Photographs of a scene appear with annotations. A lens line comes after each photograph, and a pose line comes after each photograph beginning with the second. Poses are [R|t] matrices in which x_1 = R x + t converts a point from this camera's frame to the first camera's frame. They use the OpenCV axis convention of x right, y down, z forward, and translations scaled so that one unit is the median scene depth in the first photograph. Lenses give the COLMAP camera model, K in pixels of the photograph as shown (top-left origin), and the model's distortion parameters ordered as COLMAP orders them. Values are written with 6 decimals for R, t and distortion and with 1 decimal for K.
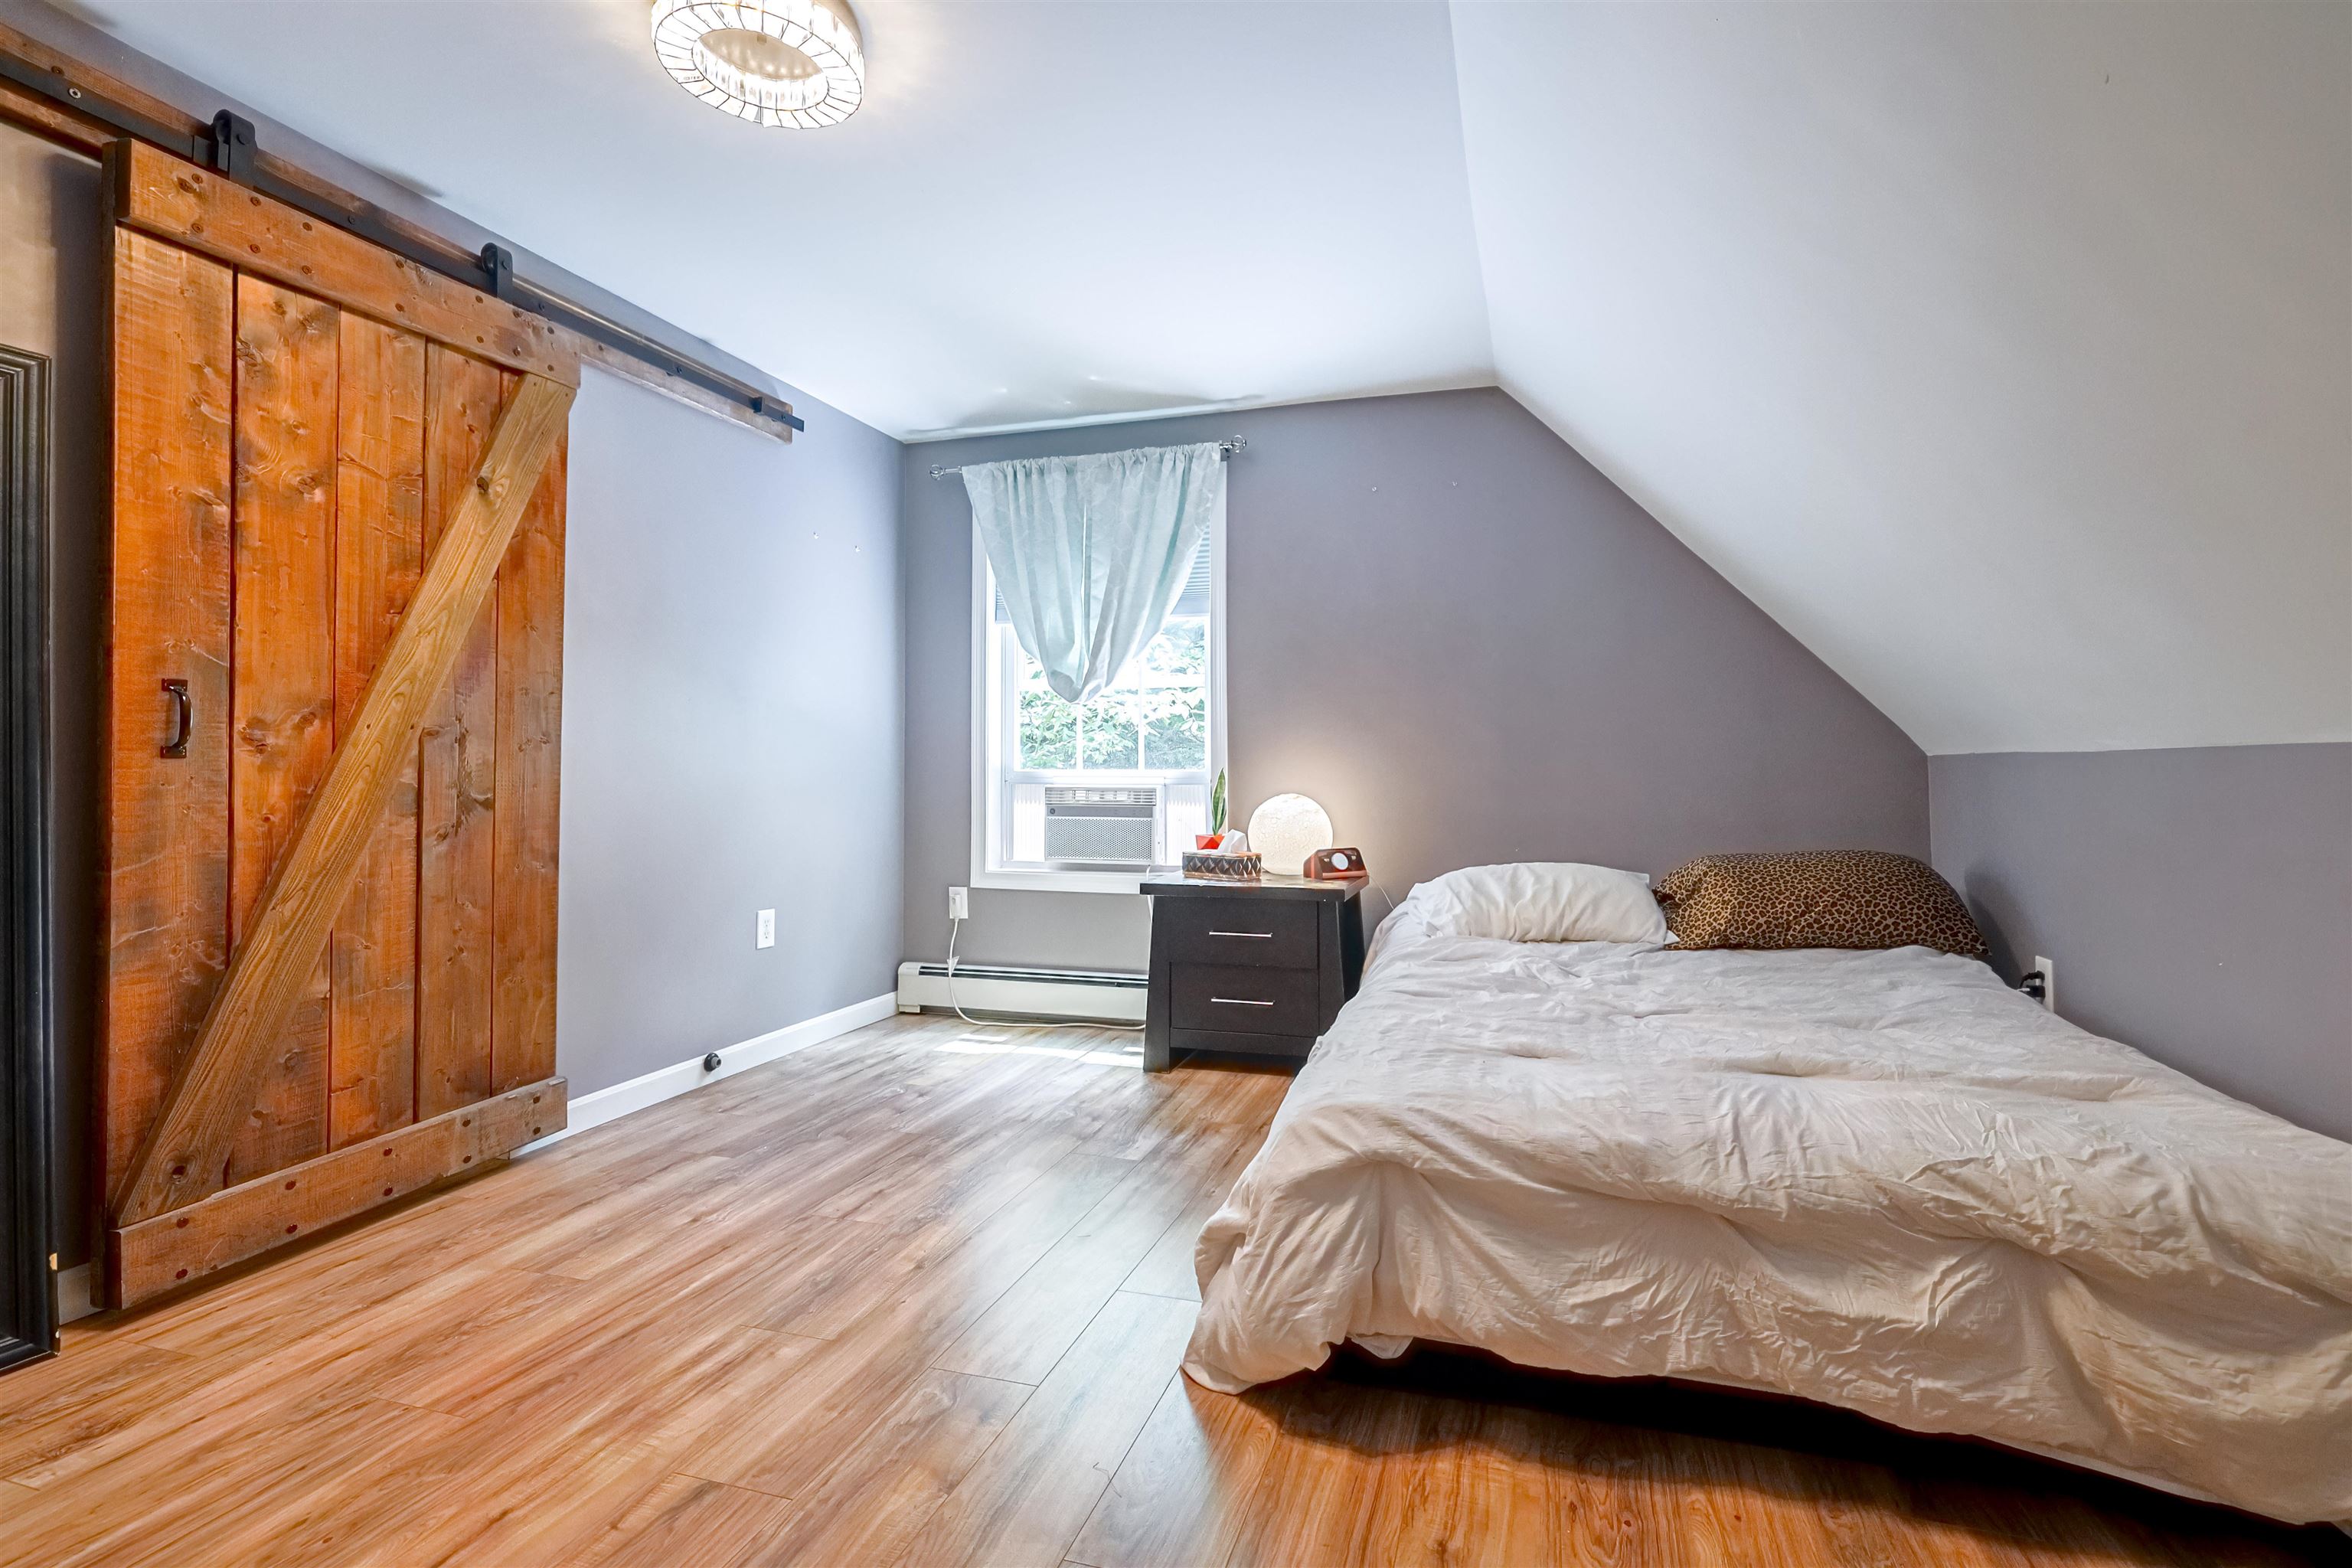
lens RADIAL K [[1066.5, 0, 1176.0], [0, 1066.5, 784.0], [0, 0, 1]] dist [0.000249, -0.000437]
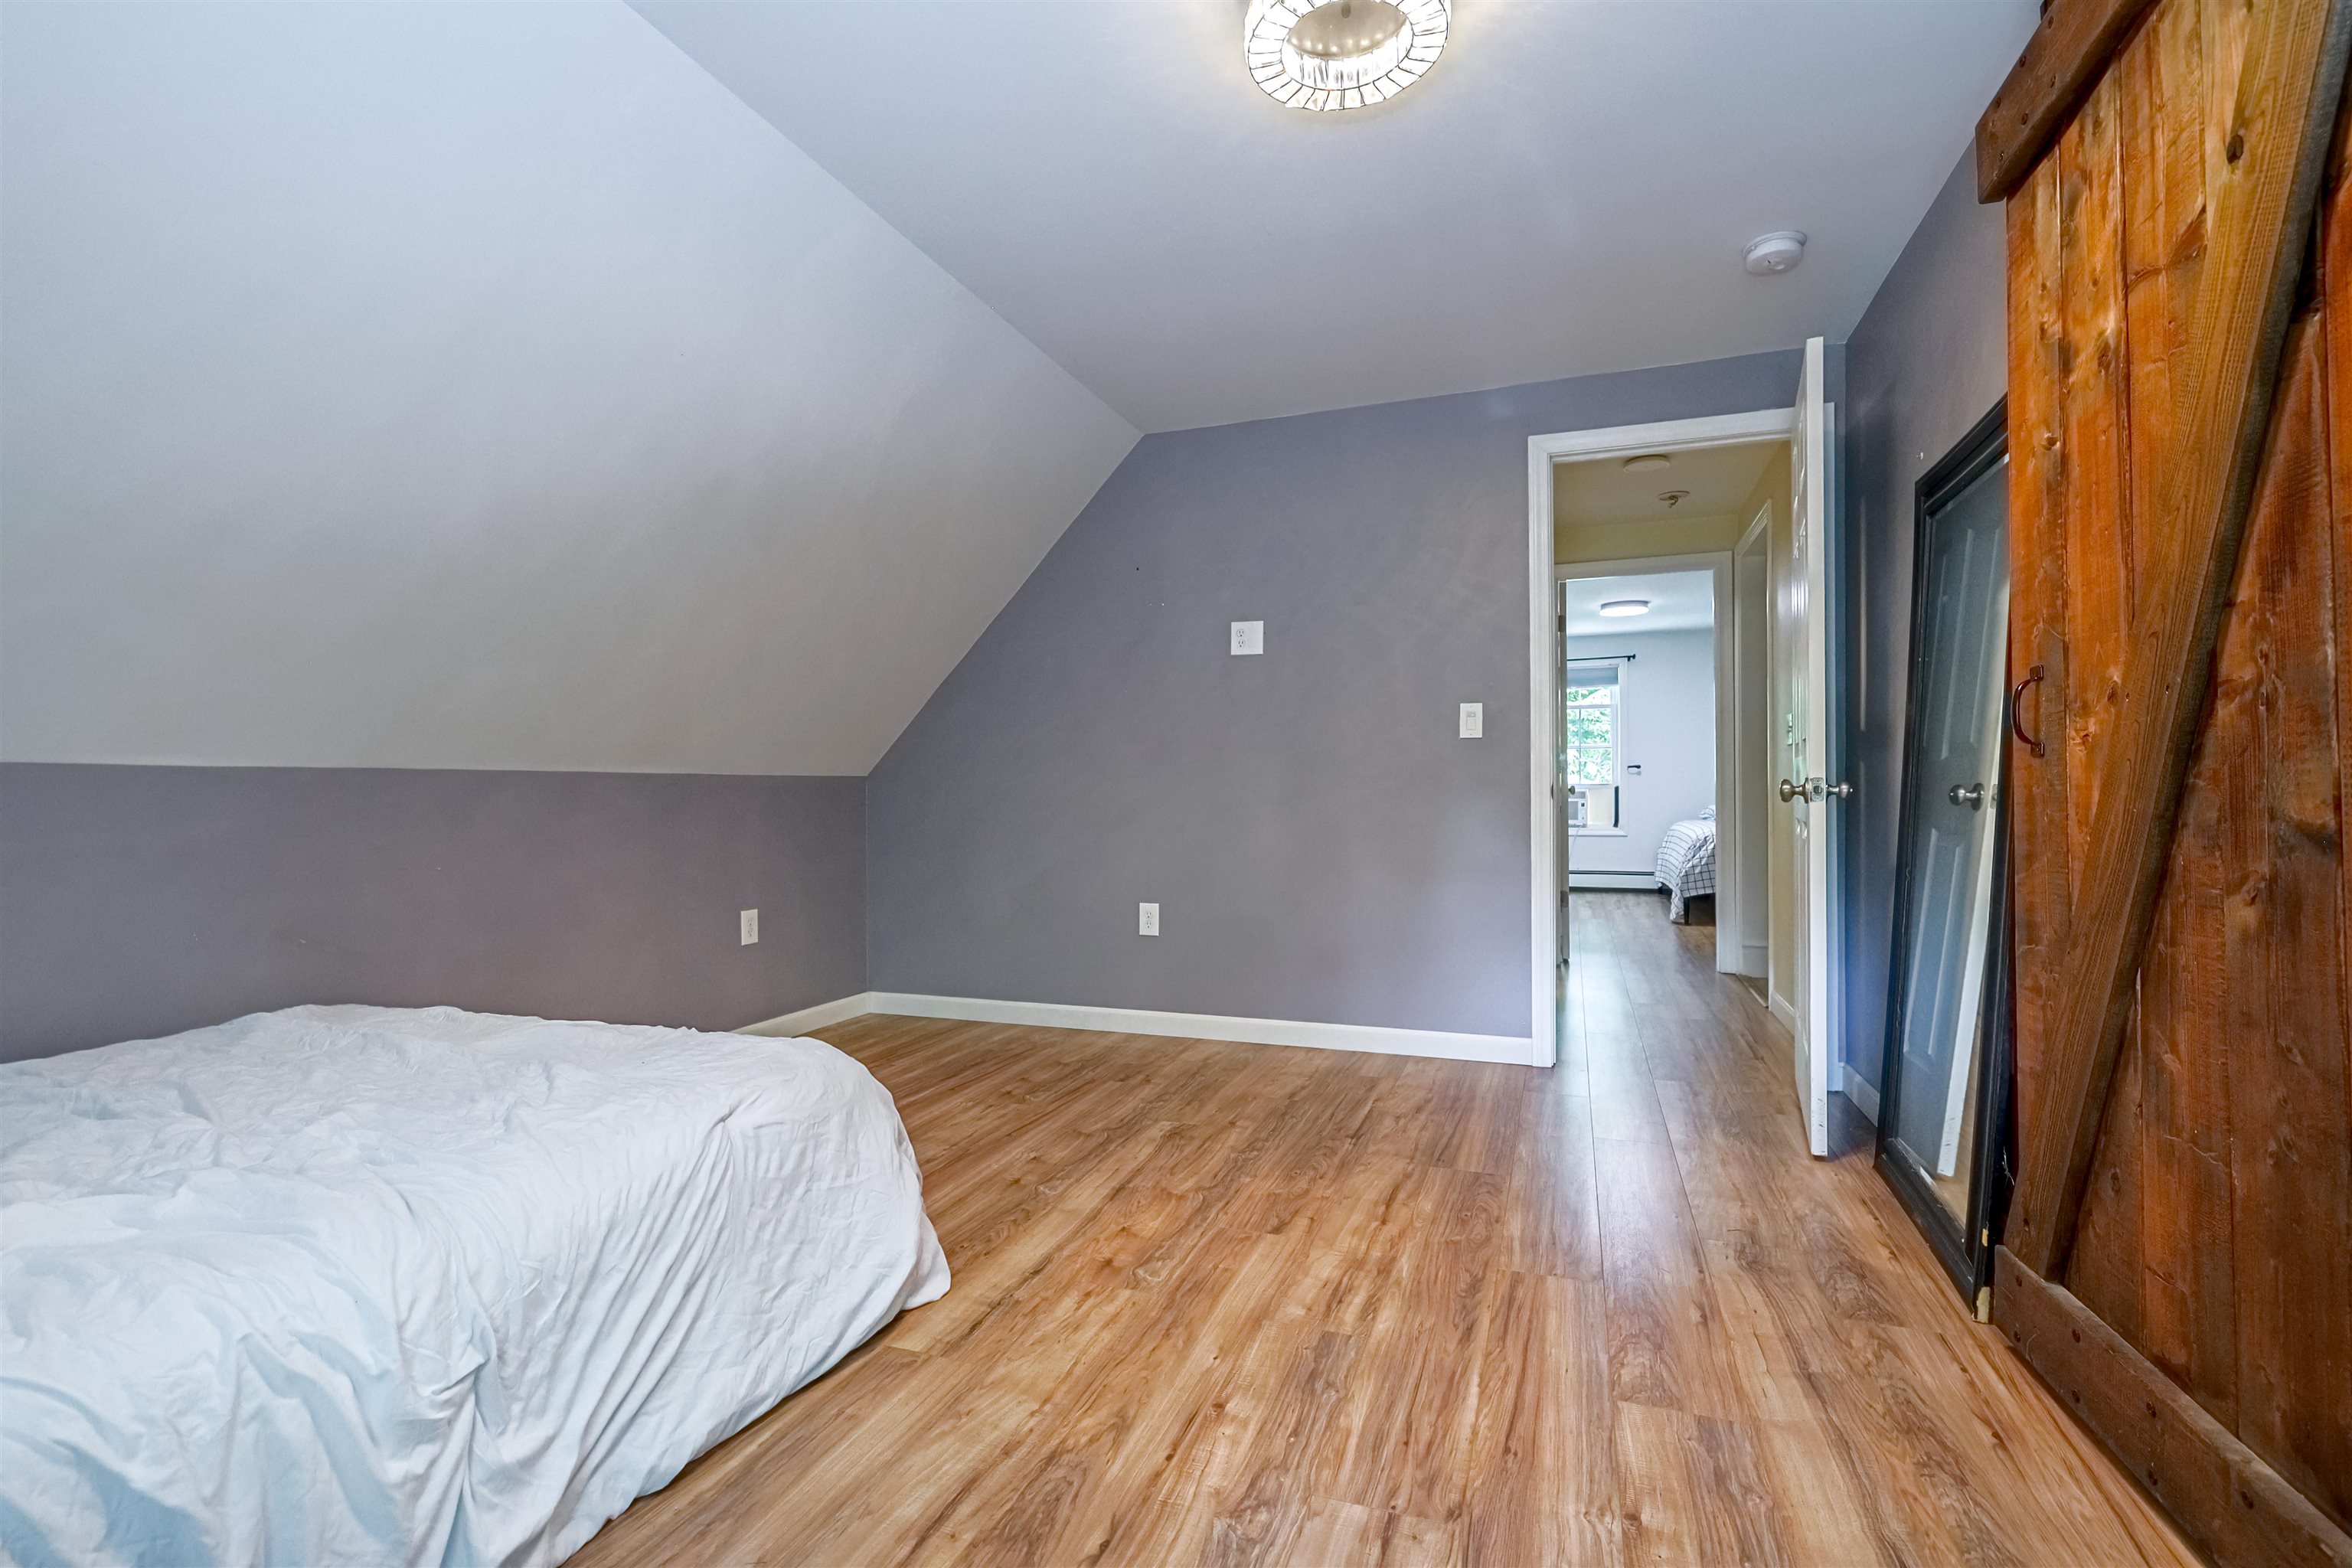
lens RADIAL K [[1066.5, 0, 1176.0], [0, 1066.5, 784.0], [0, 0, 1]] dist [0.000249, -0.000437]
pose [[-0.999564, 0.006475, 0.028814, -0.274935], [0.006538, 0.999976, 0.002102, -0.015567], [-0.028800, 0.002289, -0.999583, 2.102878]]
